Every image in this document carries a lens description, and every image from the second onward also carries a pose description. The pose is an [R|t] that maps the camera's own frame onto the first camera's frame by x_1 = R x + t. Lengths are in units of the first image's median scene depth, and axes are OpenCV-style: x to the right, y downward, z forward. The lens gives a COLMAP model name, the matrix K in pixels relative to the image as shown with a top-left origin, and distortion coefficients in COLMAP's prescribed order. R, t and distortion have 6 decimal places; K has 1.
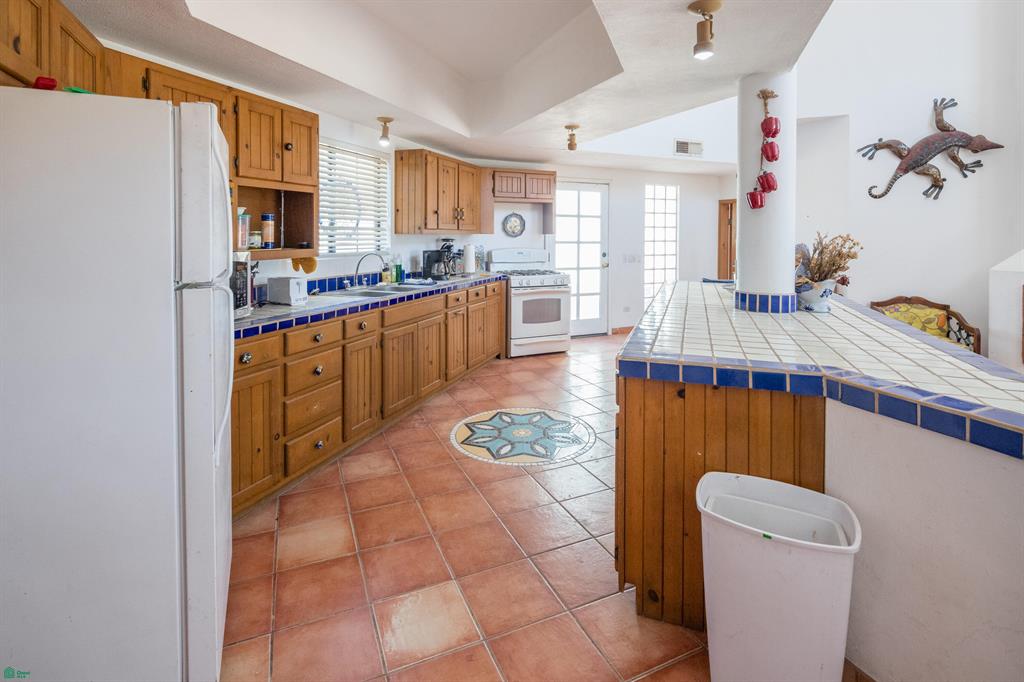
lens RADIAL K [[498.5, 0, 514.0], [0, 498.5, 239.9], [0, 0, 1]] dist [0.007521, -0.005012]
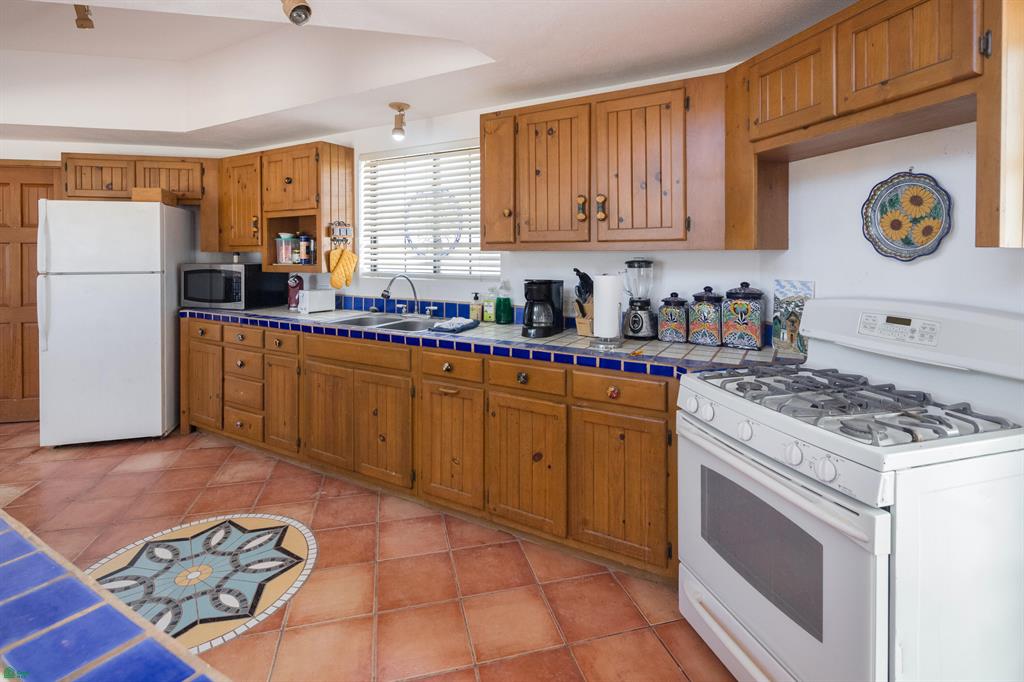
lens RADIAL K [[498.5, 0, 504.8], [0, 498.5, 253.7], [0, 0, 1]] dist [0.007521, -0.005012]
pose [[-0.184459, 0.001032, -0.982840, 0.355407], [-0.008666, 0.999959, 0.002677, -0.008968], [0.982802, 0.009011, -0.184442, 0.953716]]
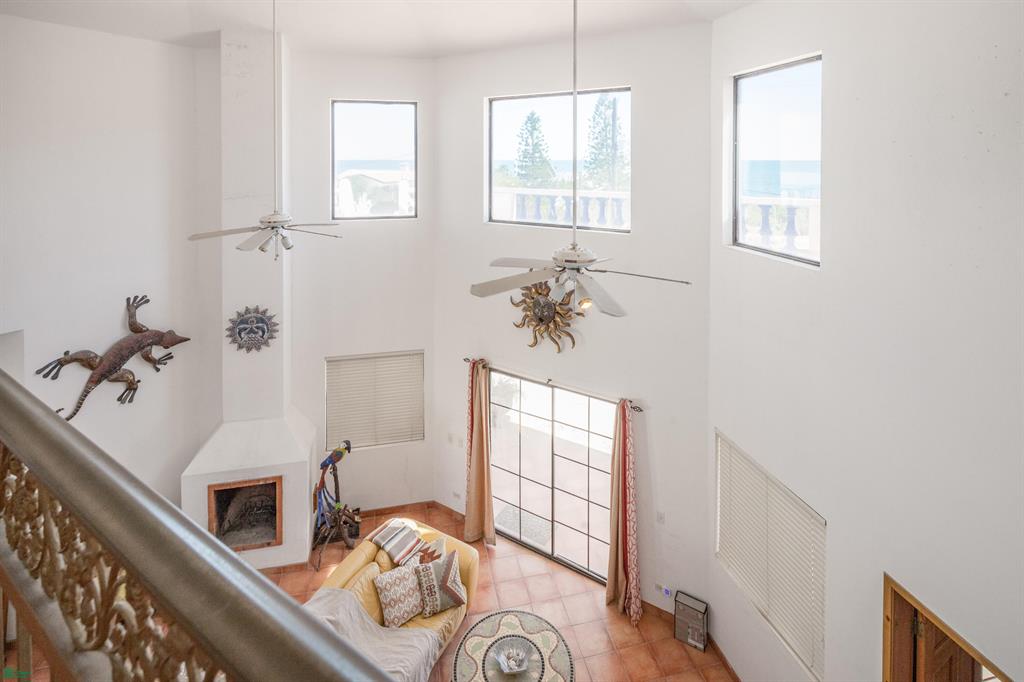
lens RADIAL K [[493.6, 0, 508.9], [0, 493.6, 164.9], [0, 0, 1]] dist [0.005925, -0.004331]
pose [[0.213464, -0.015159, 0.976833, 0.084371], [0.011615, 0.999848, 0.012978, -0.564873], [-0.976882, 0.008576, 0.213608, 0.090563]]
